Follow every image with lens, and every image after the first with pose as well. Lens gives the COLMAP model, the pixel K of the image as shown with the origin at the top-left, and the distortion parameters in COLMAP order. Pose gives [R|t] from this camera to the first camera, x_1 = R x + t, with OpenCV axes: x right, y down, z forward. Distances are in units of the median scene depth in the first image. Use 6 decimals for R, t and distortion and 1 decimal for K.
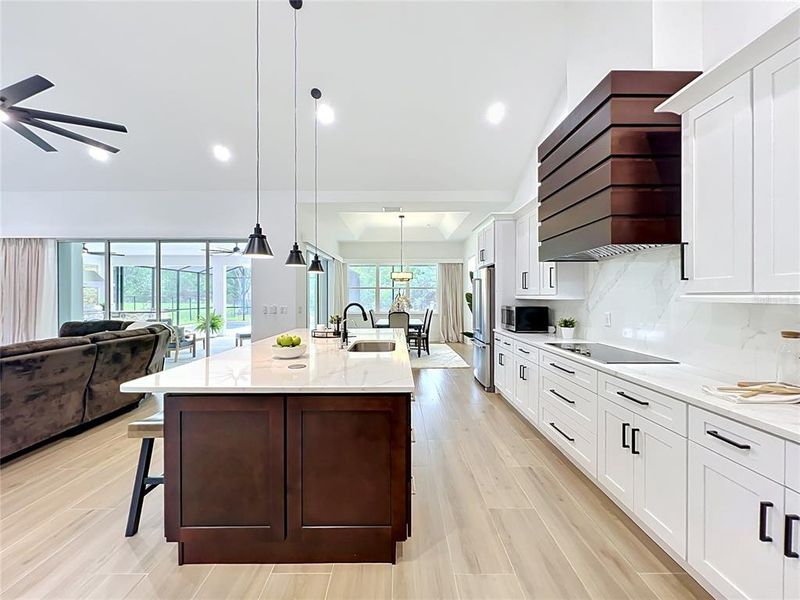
lens RADIAL K [[324.5, 0, 397.7], [0, 324.5, 298.8], [0, 0, 1]] dist [-0.003801, 0.000138]
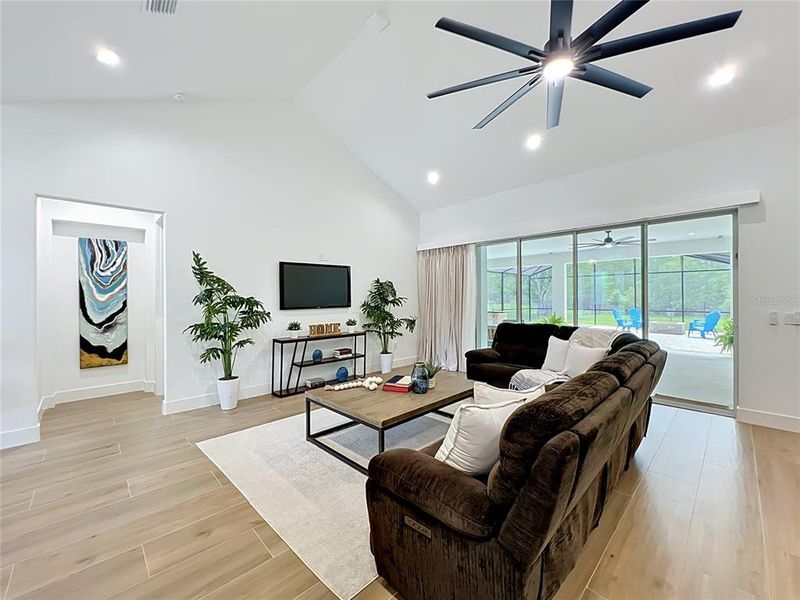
lens RADIAL K [[324.5, 0, 398.6], [0, 324.5, 299.5], [0, 0, 1]] dist [-0.003801, 0.000138]
pose [[0.696102, 0.000821, -0.717942, -0.562951], [-0.002229, 0.999997, -0.001017, 0.002318], [0.717939, 0.002308, 0.696102, 0.088201]]
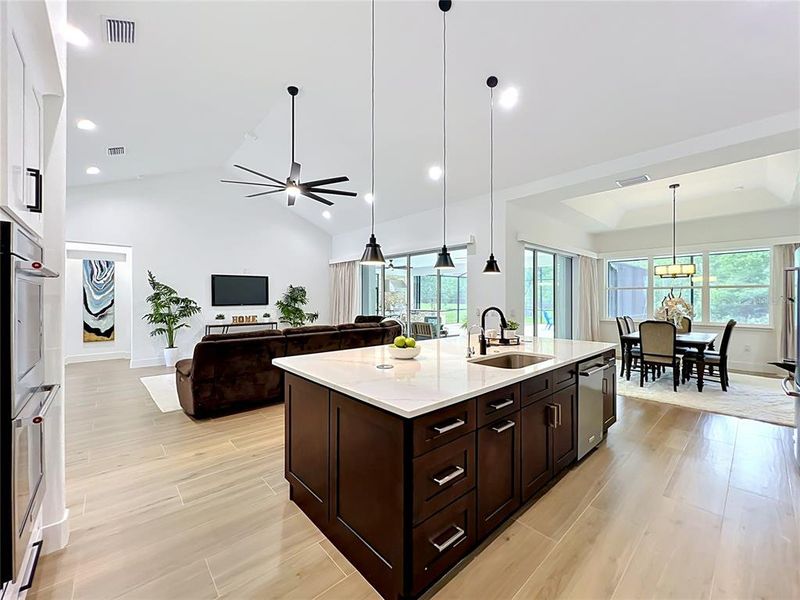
lens RADIAL K [[324.5, 0, 401.9], [0, 324.5, 299.4], [0, 0, 1]] dist [-0.003801, 0.000138]
pose [[0.675283, 0.004388, -0.737546, 0.221278], [-0.008012, 0.999967, -0.001386, -0.002336], [0.737515, 0.006845, 0.675296, 0.153330]]
